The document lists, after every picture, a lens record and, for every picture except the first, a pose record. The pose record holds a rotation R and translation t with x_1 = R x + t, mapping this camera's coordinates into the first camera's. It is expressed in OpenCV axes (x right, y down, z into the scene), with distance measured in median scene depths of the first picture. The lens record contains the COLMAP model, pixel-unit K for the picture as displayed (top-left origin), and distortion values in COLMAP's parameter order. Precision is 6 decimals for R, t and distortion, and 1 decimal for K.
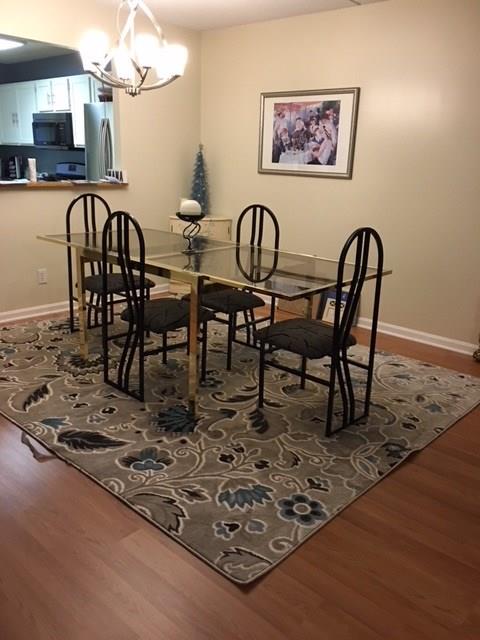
lens RADIAL K [[554.2, 0, 257.7], [0, 554.2, 318.8], [0, 0, 1]] dist [0.052392, -0.088460]
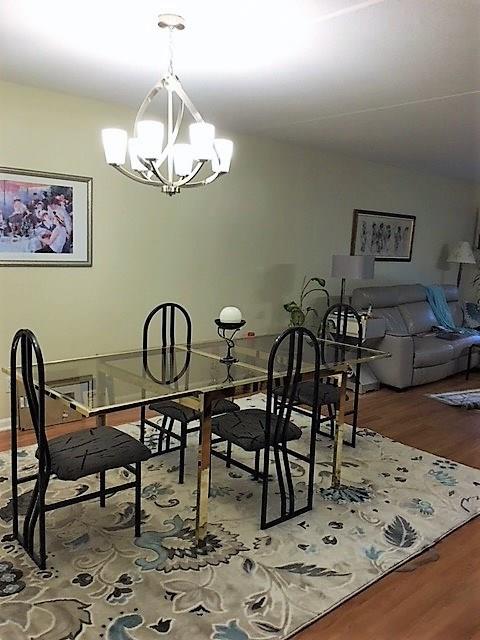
lens RADIAL K [[554.2, 0, 240.9], [0, 554.2, 320.3], [0, 0, 1]] dist [0.052392, -0.088460]
pose [[0.096416, -0.177103, 0.979458, -0.779710], [0.237656, 0.959677, 0.150132, -0.242776], [-0.966552, 0.218299, 0.134617, 0.628700]]
